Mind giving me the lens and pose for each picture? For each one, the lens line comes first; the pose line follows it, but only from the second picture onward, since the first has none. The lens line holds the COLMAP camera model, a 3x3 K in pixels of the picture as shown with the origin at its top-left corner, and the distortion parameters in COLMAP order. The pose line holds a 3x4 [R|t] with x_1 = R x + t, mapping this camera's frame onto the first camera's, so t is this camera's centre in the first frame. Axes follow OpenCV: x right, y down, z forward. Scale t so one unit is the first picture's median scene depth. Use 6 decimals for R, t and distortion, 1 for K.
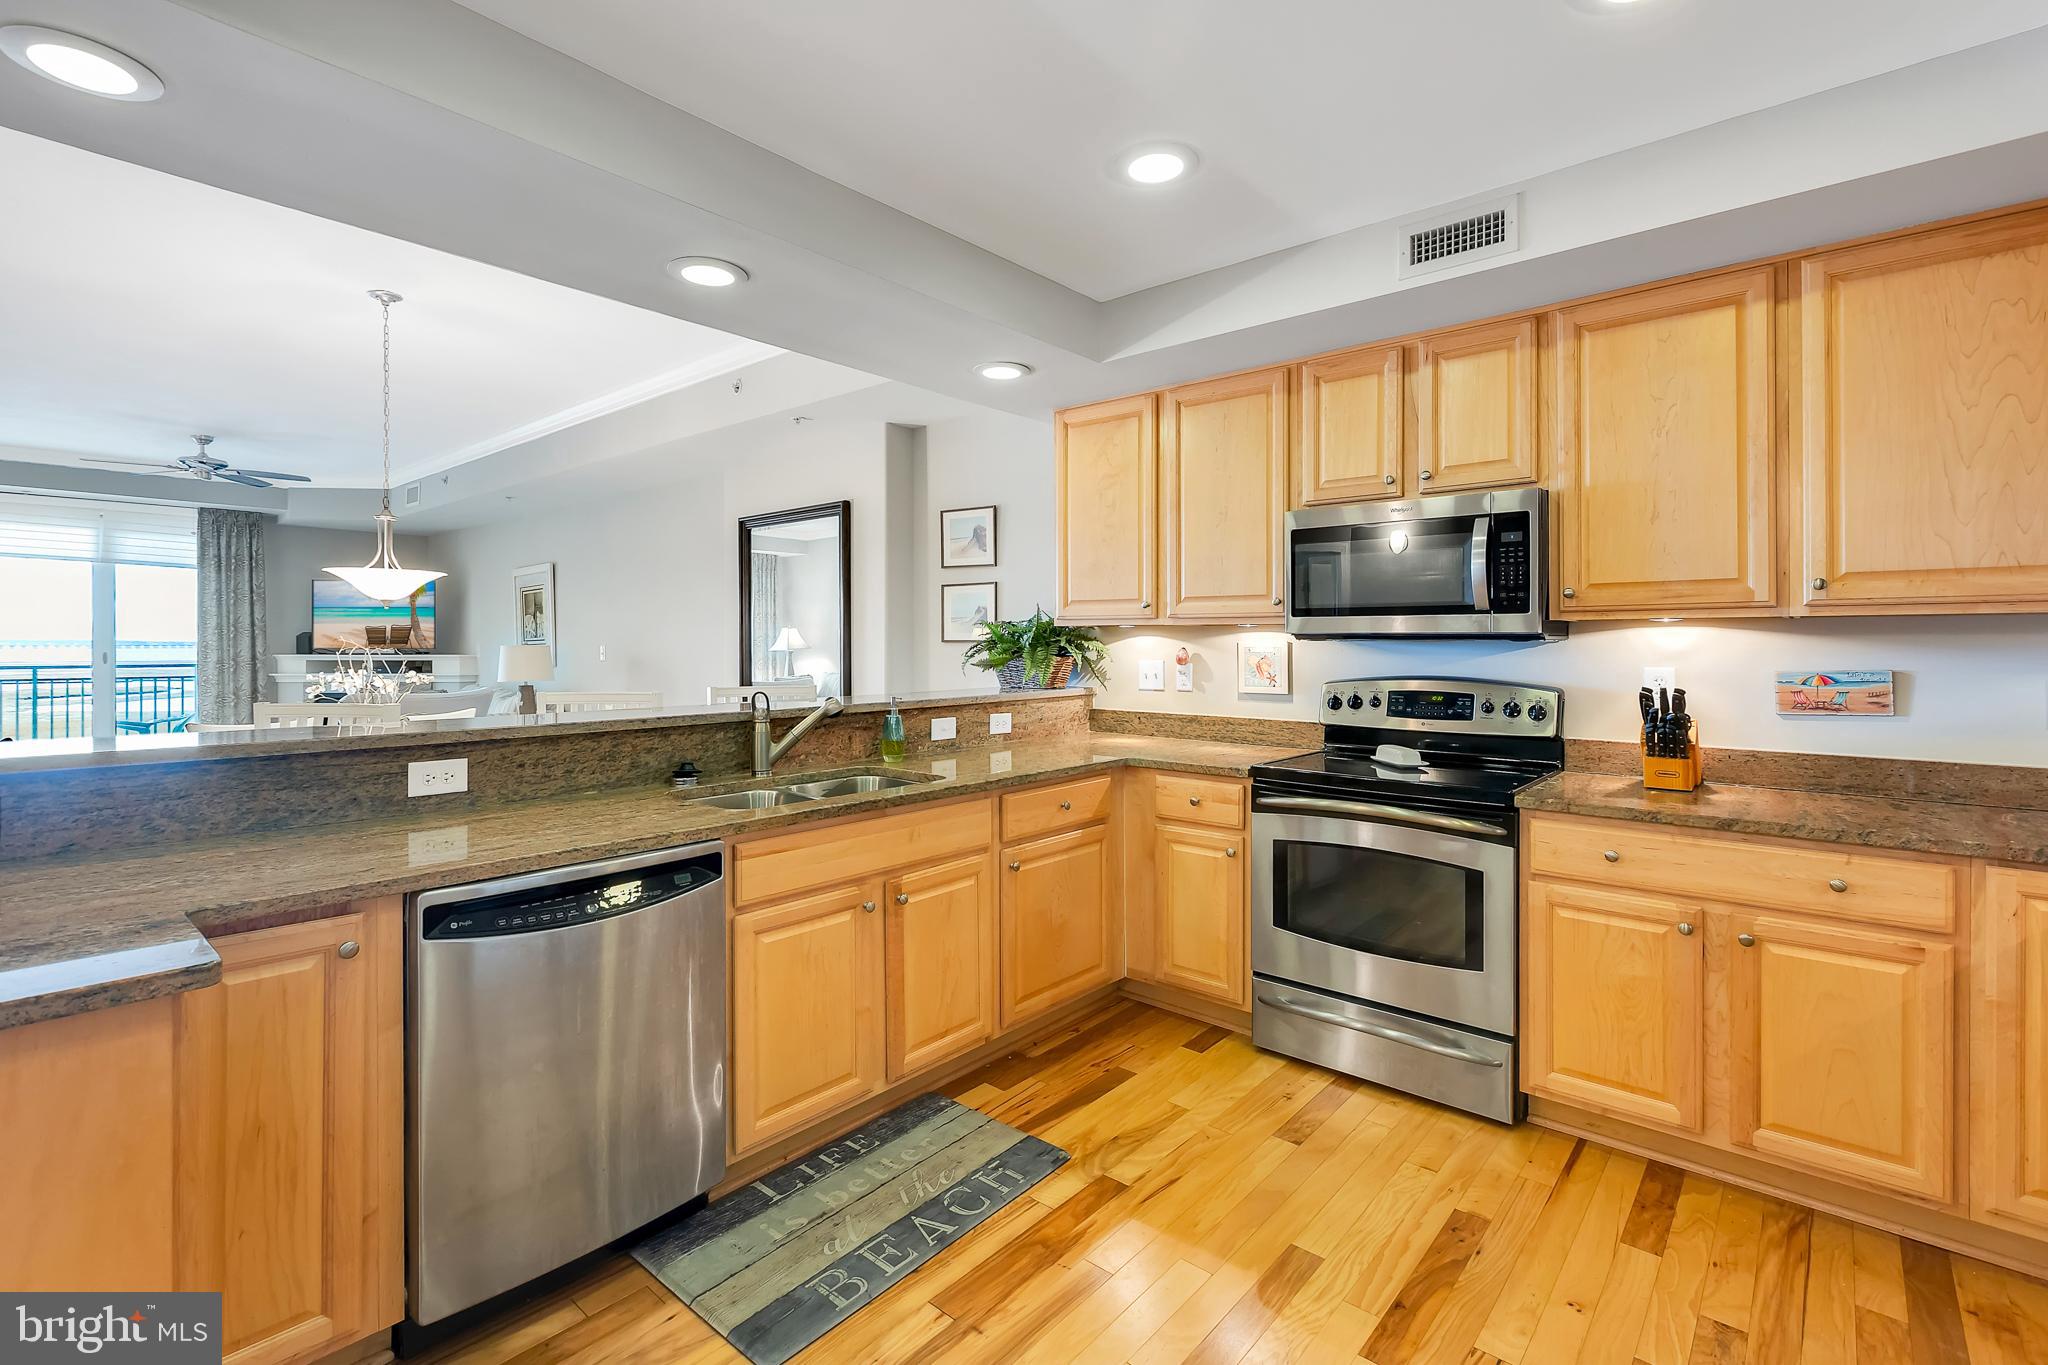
lens RADIAL K [[929.5, 0, 1009.1], [0, 929.5, 646.6], [0, 0, 1]] dist [0.001672, 0.000206]
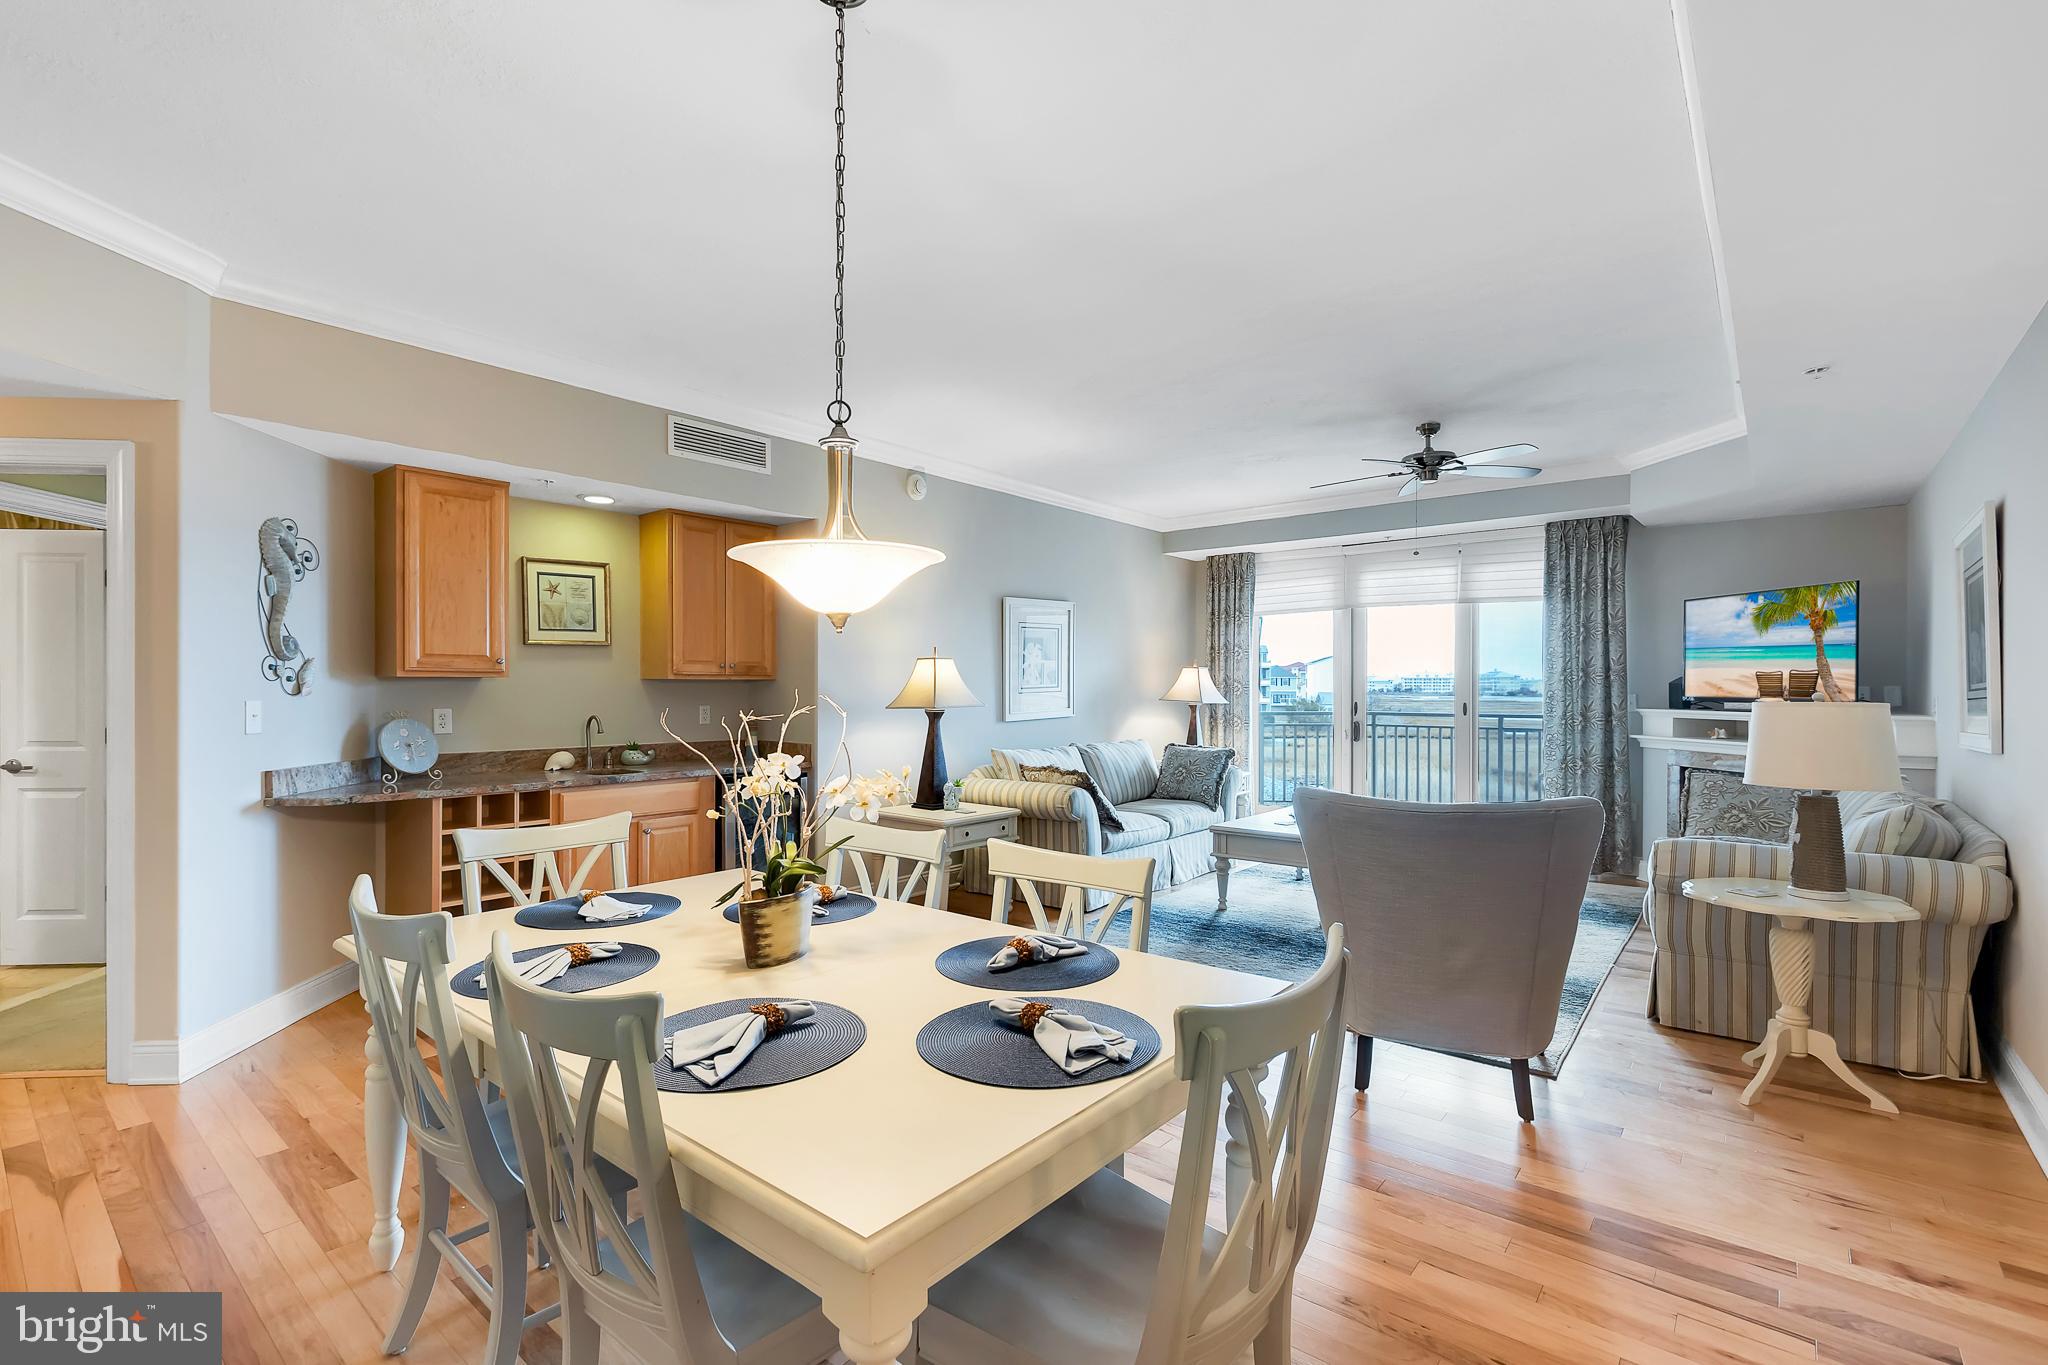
lens RADIAL K [[929.5, 0, 1015.8], [0, 929.5, 695.6], [0, 0, 1]] dist [0.001672, 0.000206]
pose [[0.030325, 0.007303, -0.999513, -0.240192], [-0.003421, 0.999968, 0.007202, -0.016404], [0.999534, 0.003201, 0.030349, 1.472896]]
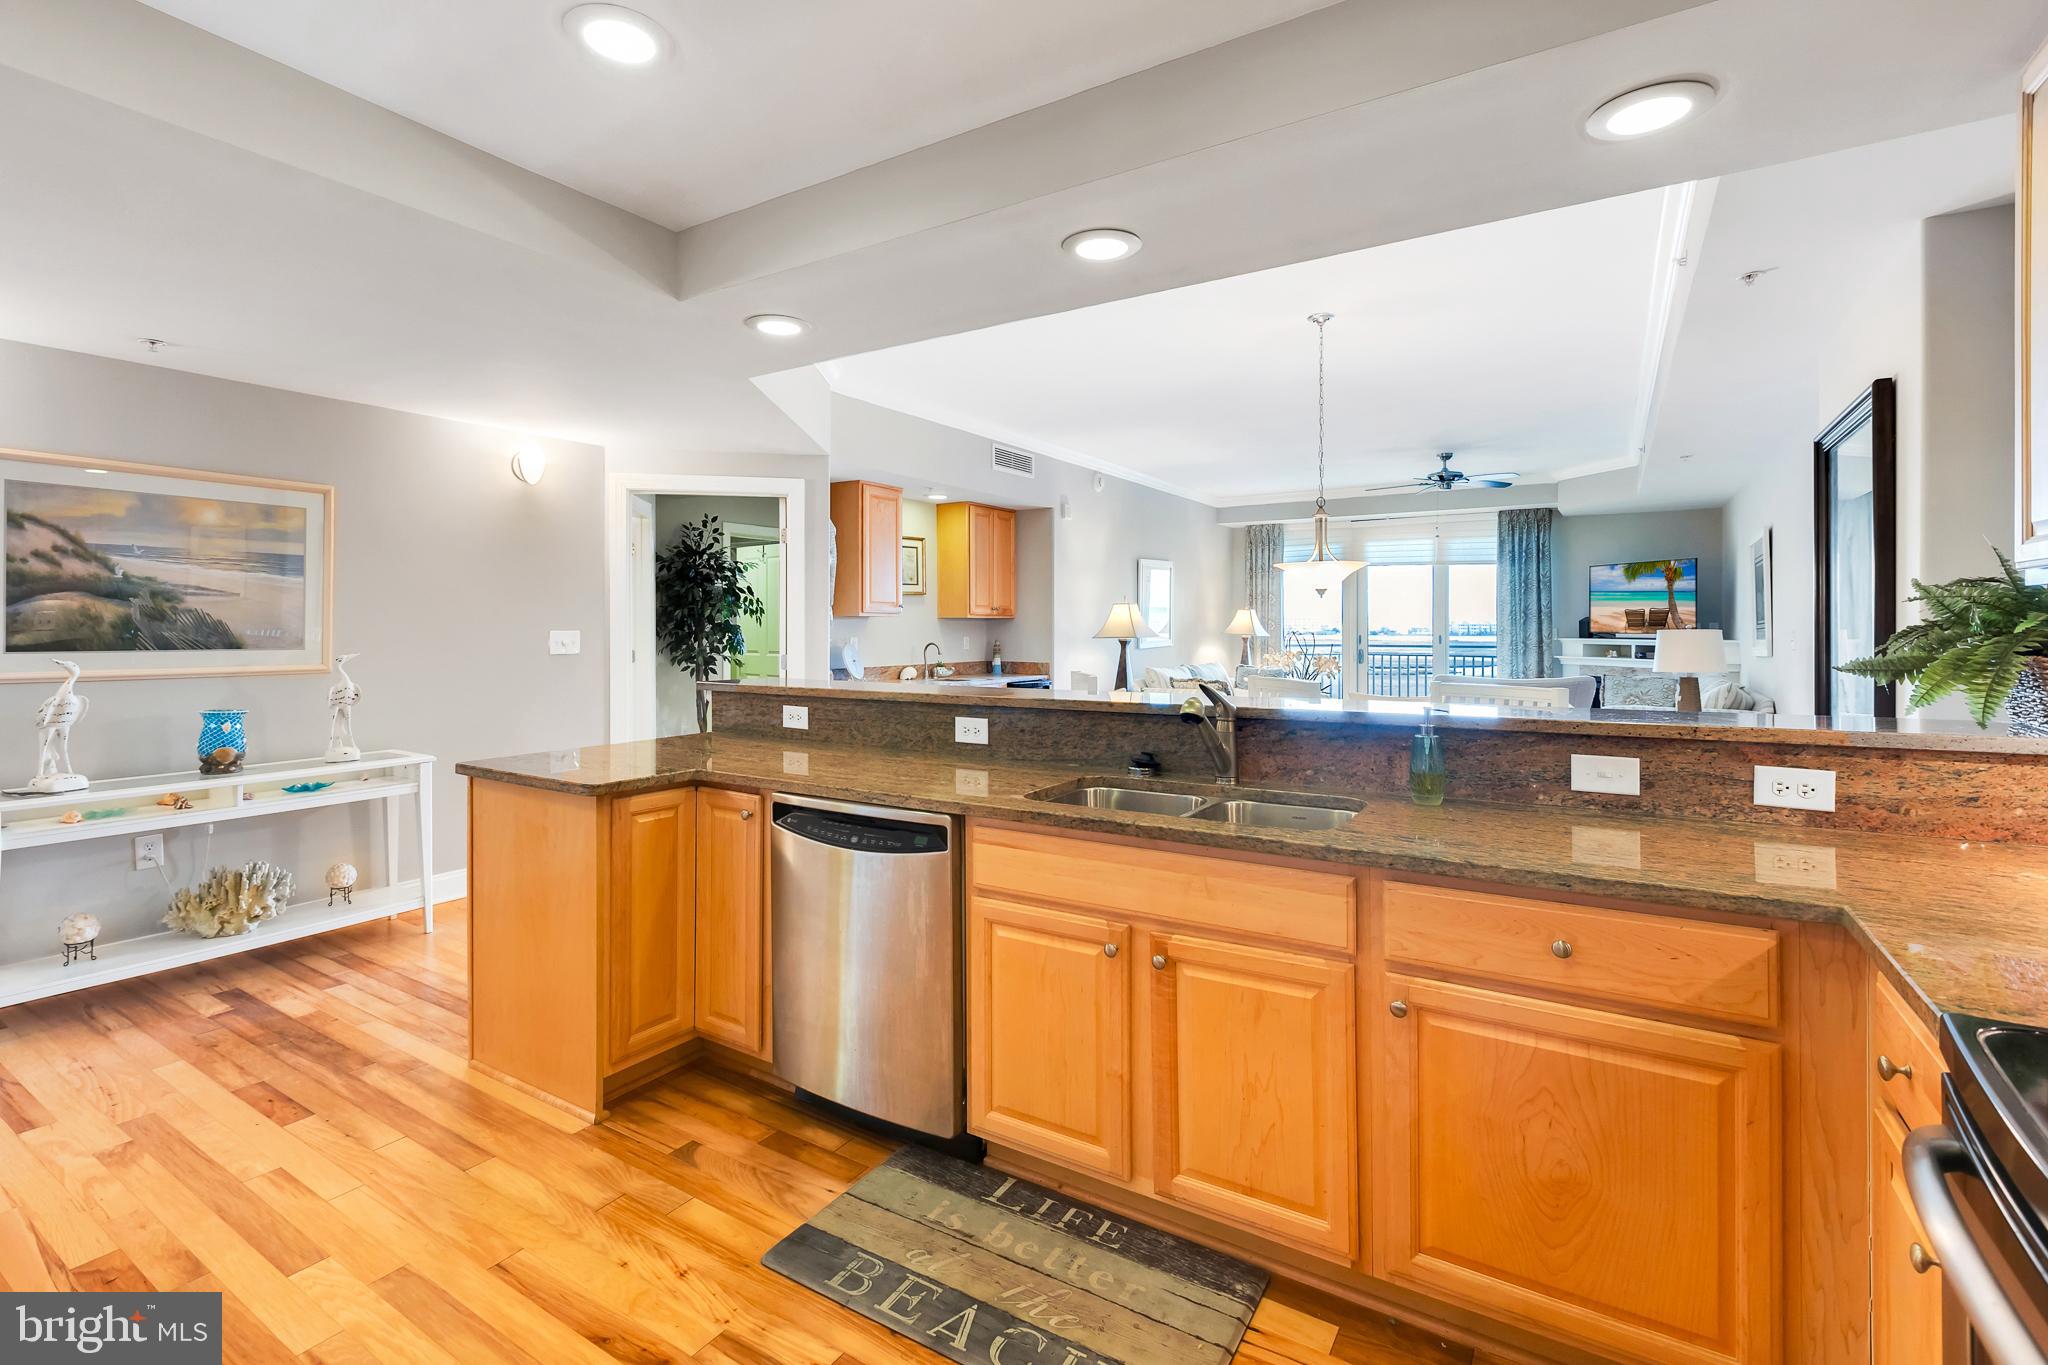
lens RADIAL K [[929.5, 0, 1021.8], [0, 929.5, 631.7], [0, 0, 1]] dist [0.001672, 0.000206]
pose [[0.157592, 0.003217, -0.987499, 0.523818], [-0.001763, 0.999994, 0.002976, -0.002738], [0.987503, 0.001272, 0.157596, 0.643324]]
